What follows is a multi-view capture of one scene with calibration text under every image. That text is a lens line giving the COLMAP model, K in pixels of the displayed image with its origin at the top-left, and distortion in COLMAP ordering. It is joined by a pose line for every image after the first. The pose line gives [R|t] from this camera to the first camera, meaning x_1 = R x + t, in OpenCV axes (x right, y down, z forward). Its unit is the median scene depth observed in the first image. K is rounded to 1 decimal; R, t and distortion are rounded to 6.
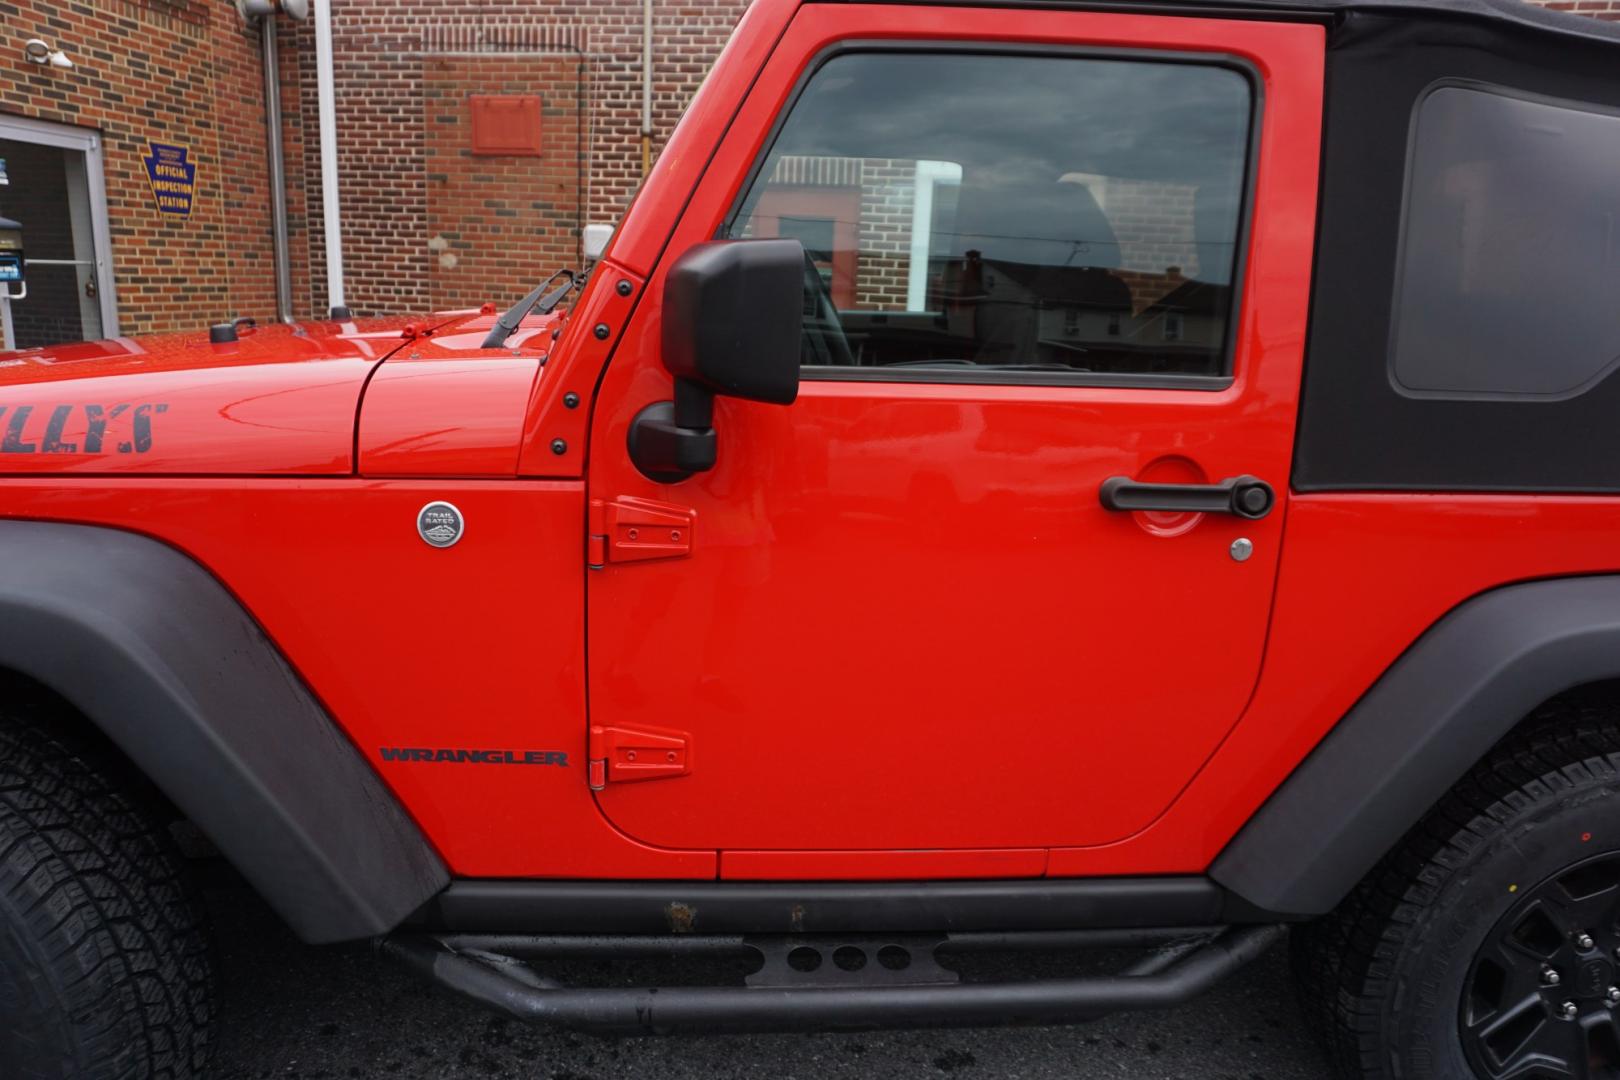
lens RADIAL K [[1084.9, 0, 810.2], [0, 1084.9, 531.3], [0, 0, 1]] dist [-0.039575, 0.027616]
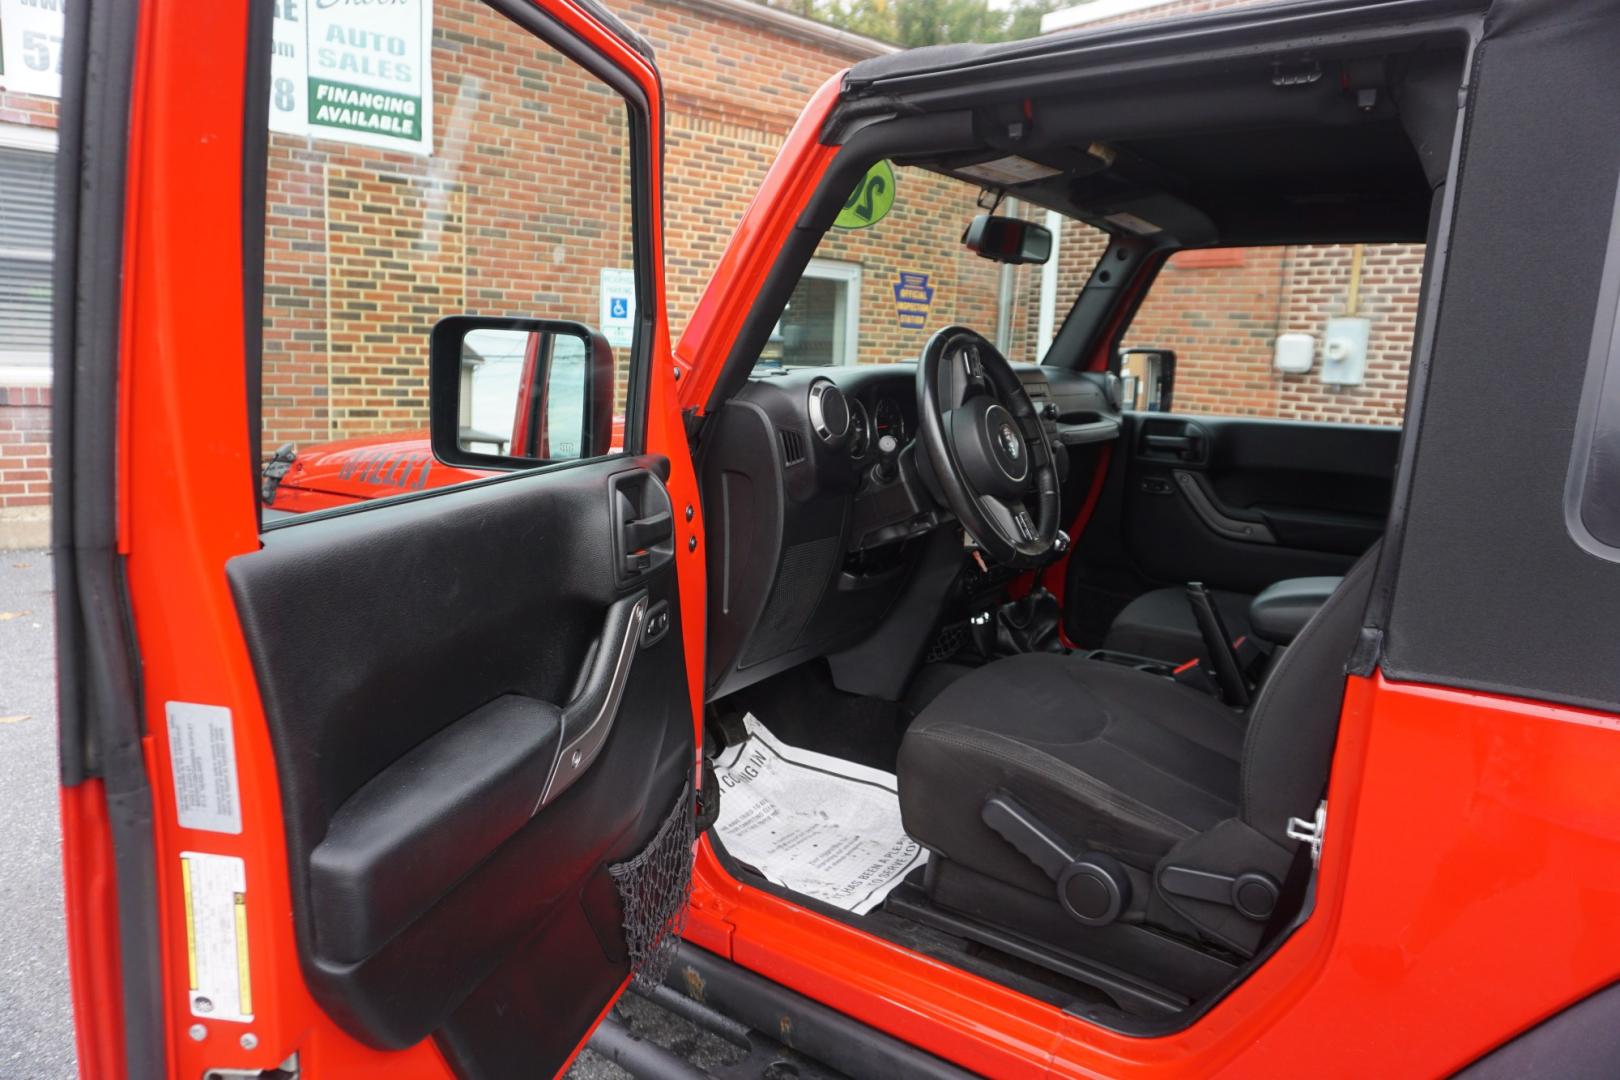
lens RADIAL K [[1084.9, 0, 796.0], [0, 1084.9, 532.1], [0, 0, 1]] dist [-0.039575, 0.027616]
pose [[0.754979, 0.100229, -0.648044, 0.113287], [-0.165101, 0.985468, -0.039928, -0.007445], [0.634625, 0.137137, 0.760555, 0.045335]]
